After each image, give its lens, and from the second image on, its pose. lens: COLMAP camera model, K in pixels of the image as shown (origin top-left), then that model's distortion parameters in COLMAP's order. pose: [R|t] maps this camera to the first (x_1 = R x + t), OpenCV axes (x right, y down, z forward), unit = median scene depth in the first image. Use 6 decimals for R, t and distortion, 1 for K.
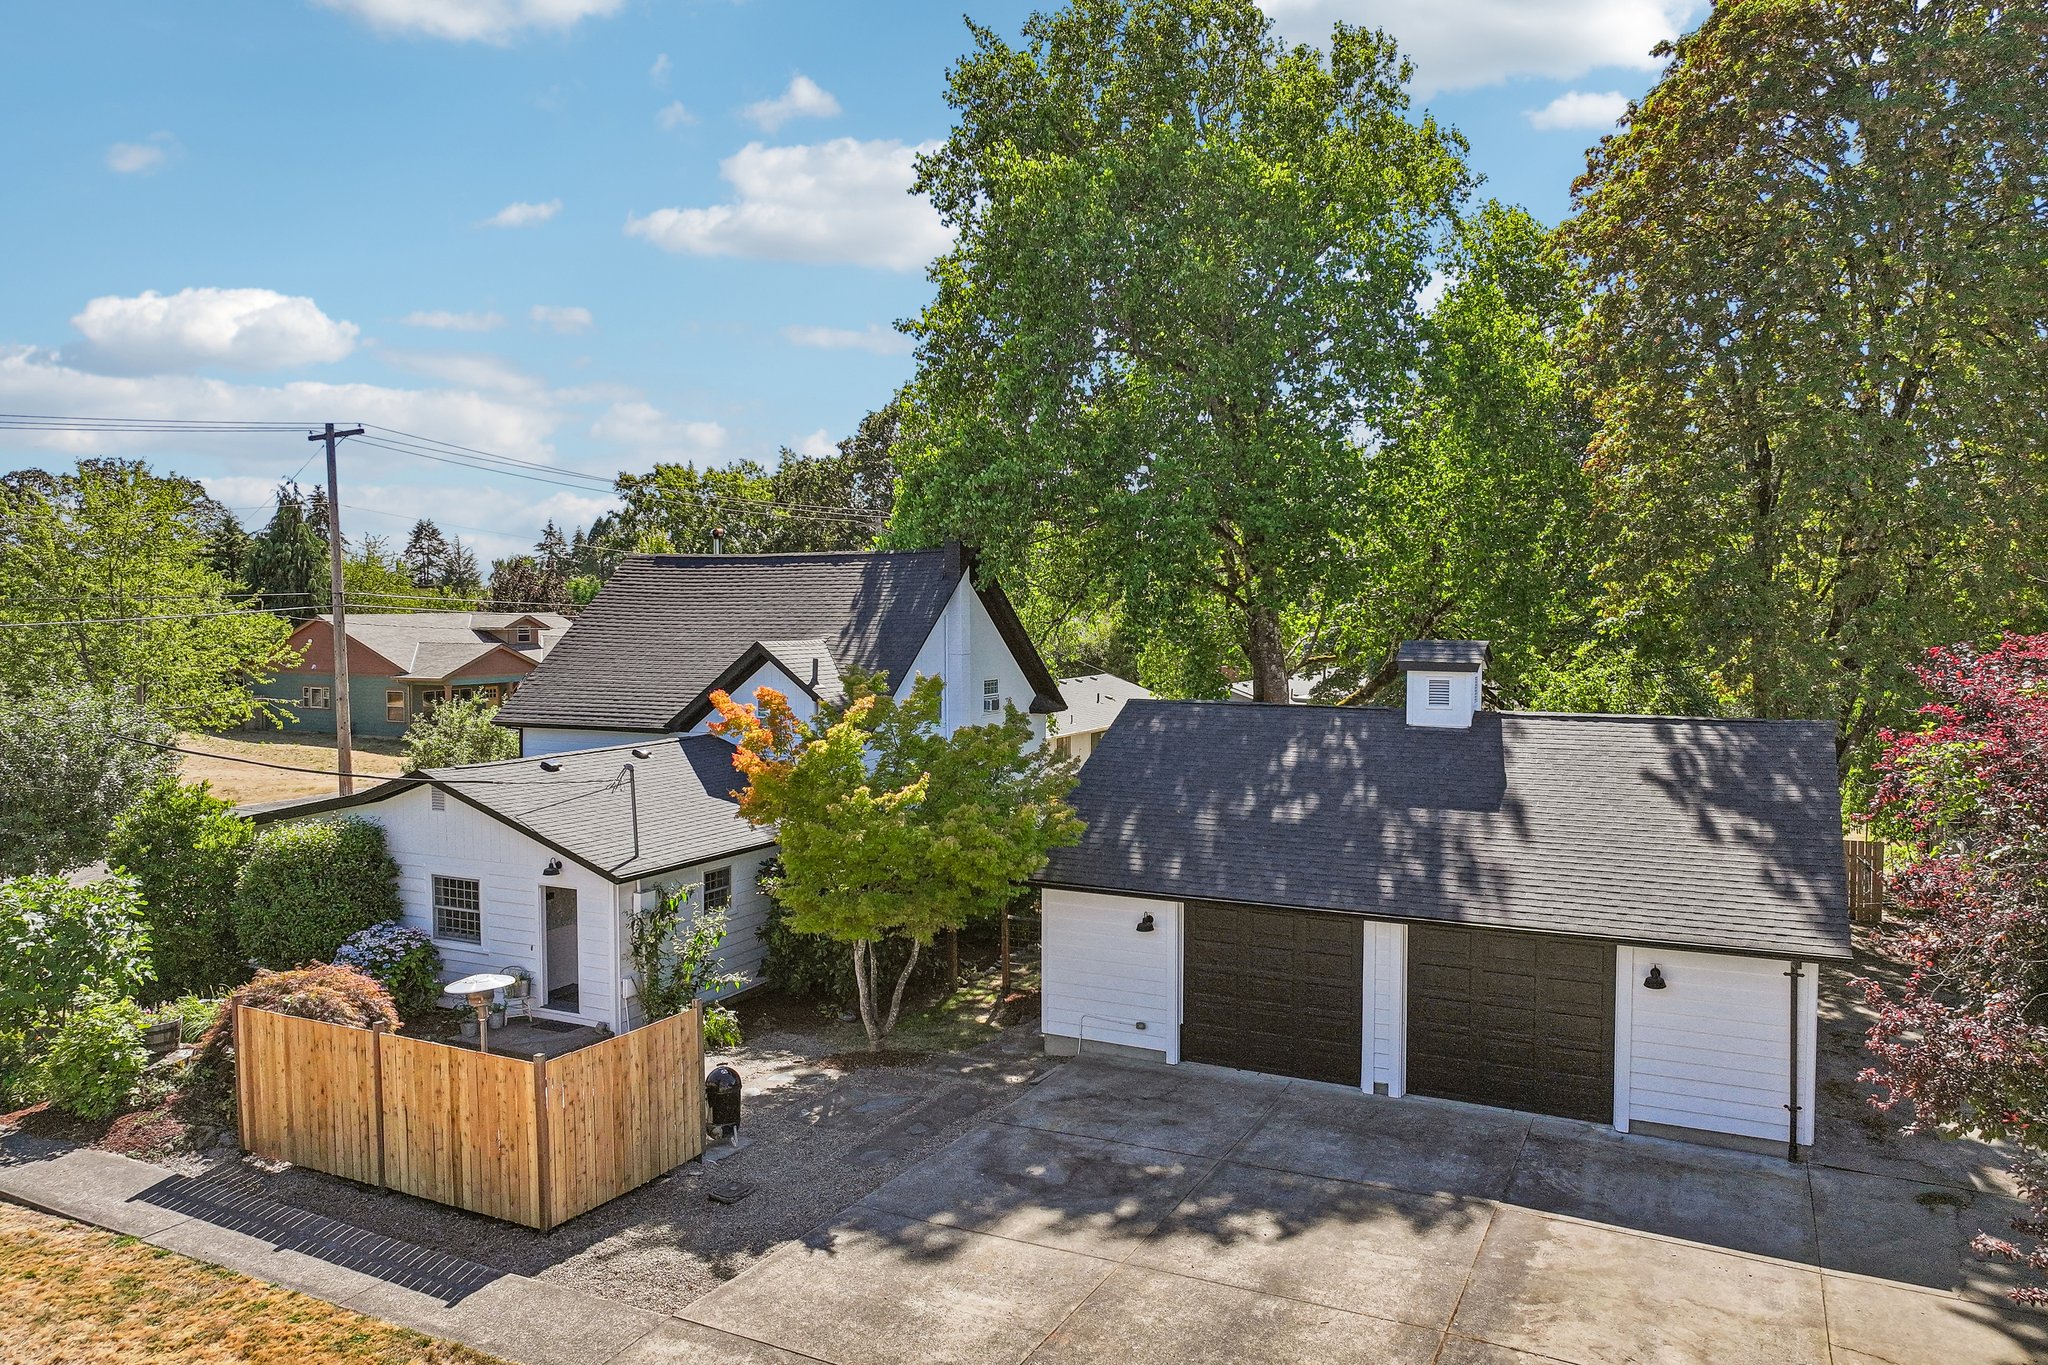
lens RADIAL K [[1444.9, 0, 1029.0], [0, 1444.9, 680.8], [0, 0, 1]] dist [-0.004730, 0.021778]
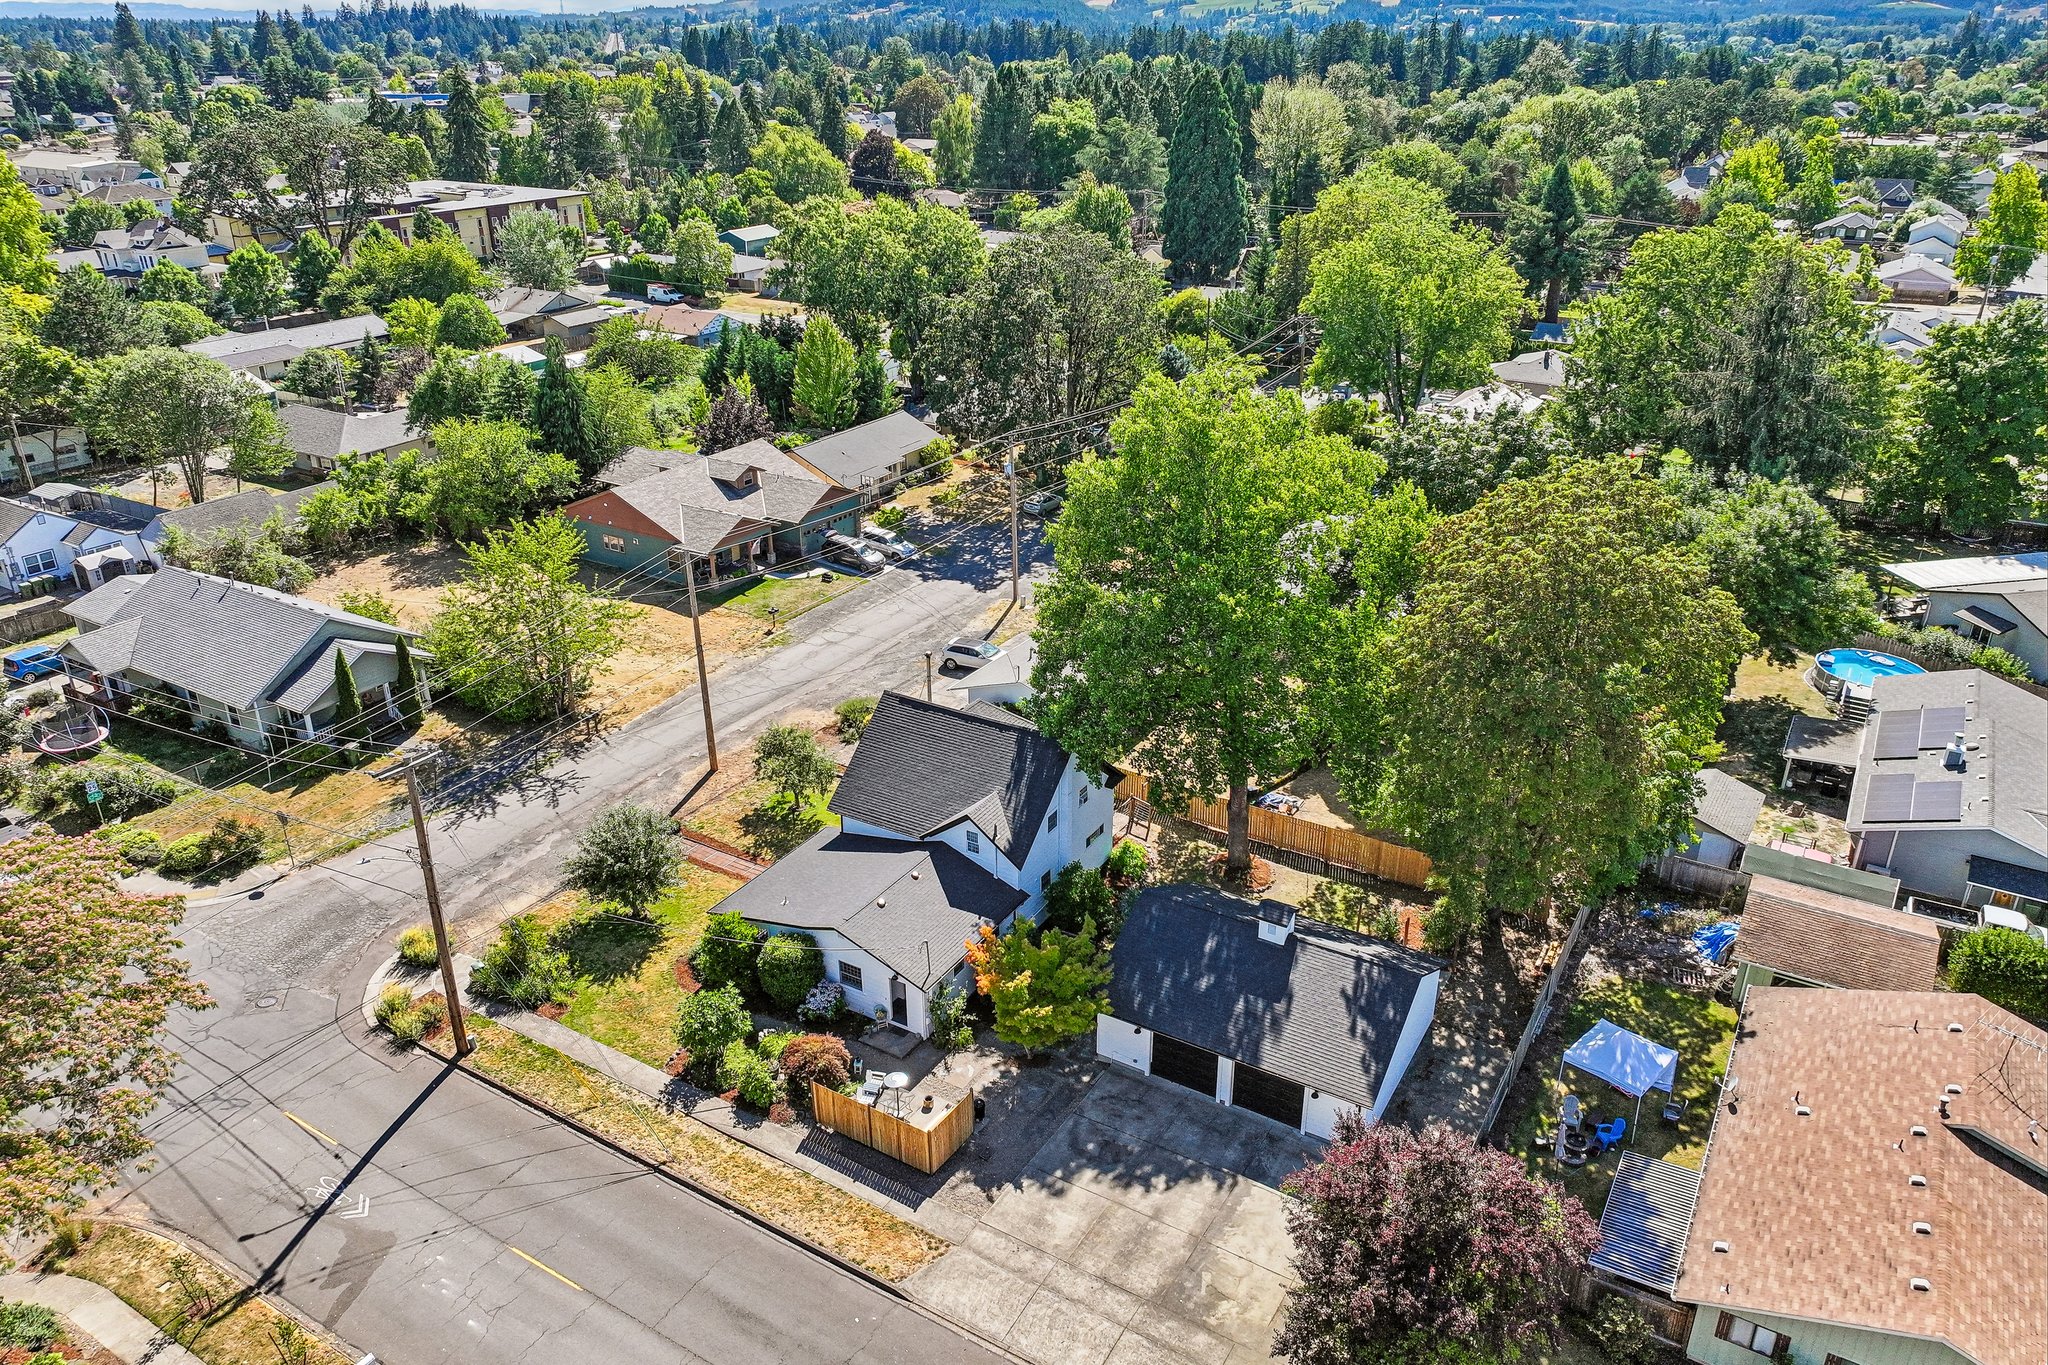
lens RADIAL K [[1444.9, 0, 1030.9], [0, 1444.9, 670.1], [0, 0, 1]] dist [-0.004730, 0.021778]
pose [[0.997082, 0.027927, -0.071051, 0.057722], [-0.000597, 0.933511, 0.358548, -1.370921], [0.076340, -0.357460, 0.930803, -1.175800]]
